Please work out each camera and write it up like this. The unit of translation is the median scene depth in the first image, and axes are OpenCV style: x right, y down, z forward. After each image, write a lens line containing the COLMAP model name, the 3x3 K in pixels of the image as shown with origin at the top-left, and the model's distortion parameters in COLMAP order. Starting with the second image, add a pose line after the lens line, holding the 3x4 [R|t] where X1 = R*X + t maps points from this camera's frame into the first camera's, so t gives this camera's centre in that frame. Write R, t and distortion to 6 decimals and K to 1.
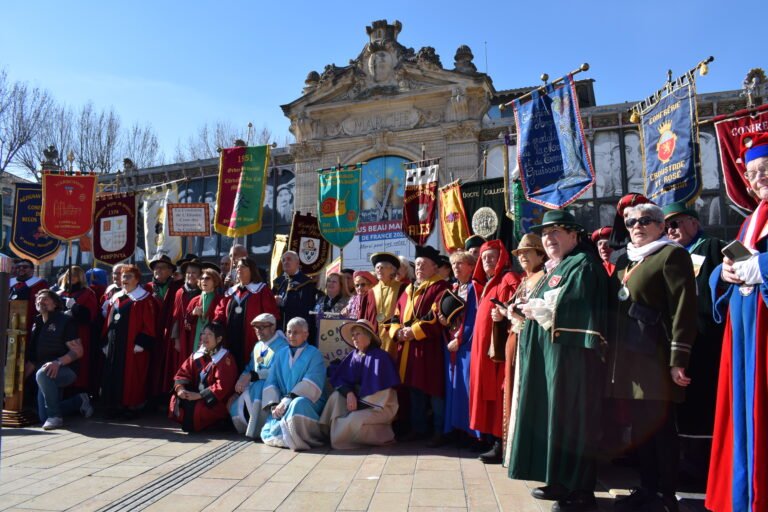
lens RADIAL K [[604.5, 0, 383.6], [0, 604.5, 259.1], [0, 0, 1]] dist [-0.097622, 0.021034]
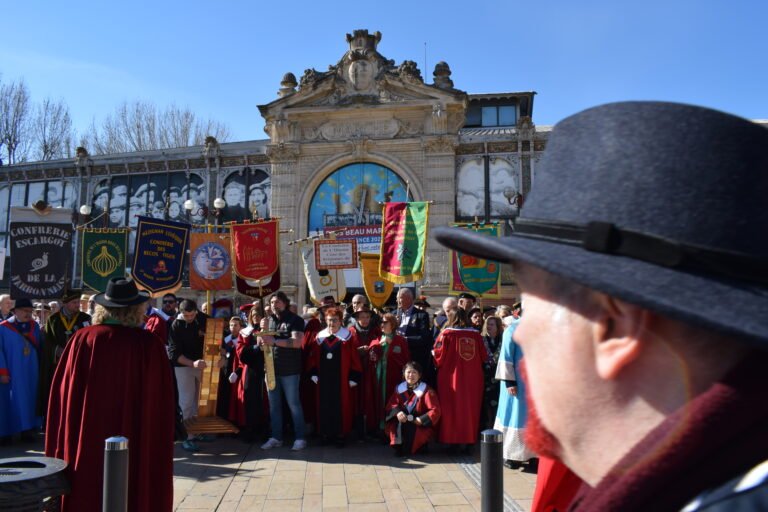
lens RADIAL K [[604.5, 0, 383.6], [0, 604.5, 259.1], [0, 0, 1]] dist [-0.097622, 0.021034]
pose [[0.981944, 0.019719, 0.188141, -0.159196], [-0.025902, 0.999200, 0.030459, -0.038412], [-0.187390, -0.034782, 0.981670, -0.032685]]
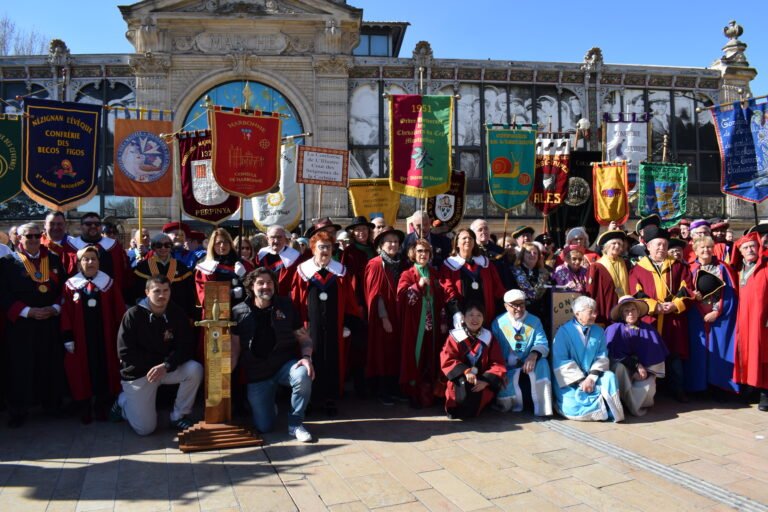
lens RADIAL K [[602.9, 0, 383.5], [0, 602.9, 258.5], [0, 0, 1]] dist [-0.097649, 0.019210]
pose [[0.893788, -0.007375, 0.448429, -0.224733], [-0.050028, 0.991985, 0.116028, -0.017197], [-0.445691, -0.126139, 0.886255, 0.062995]]
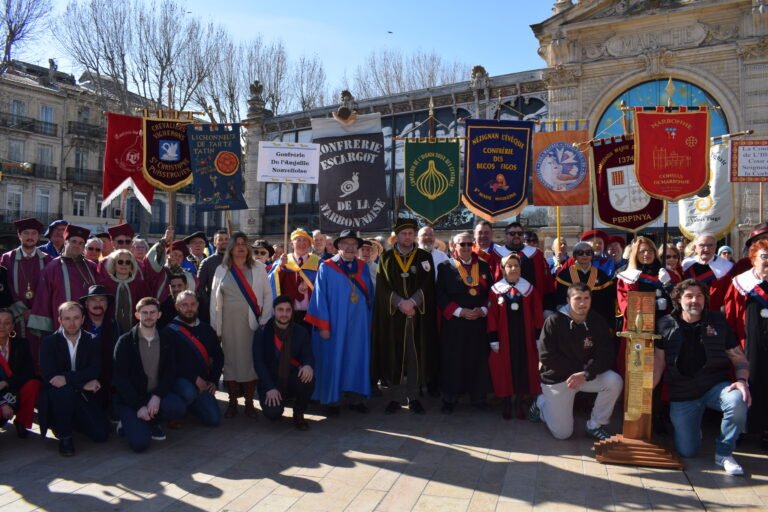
lens RADIAL K [[602.9, 0, 383.5], [0, 602.9, 258.5], [0, 0, 1]] dist [-0.097649, 0.019210]
pose [[0.981028, 0.009224, -0.193645, -0.229836], [0.013547, 0.993164, 0.115938, -0.017371], [0.193391, -0.116362, 0.974197, 0.063805]]
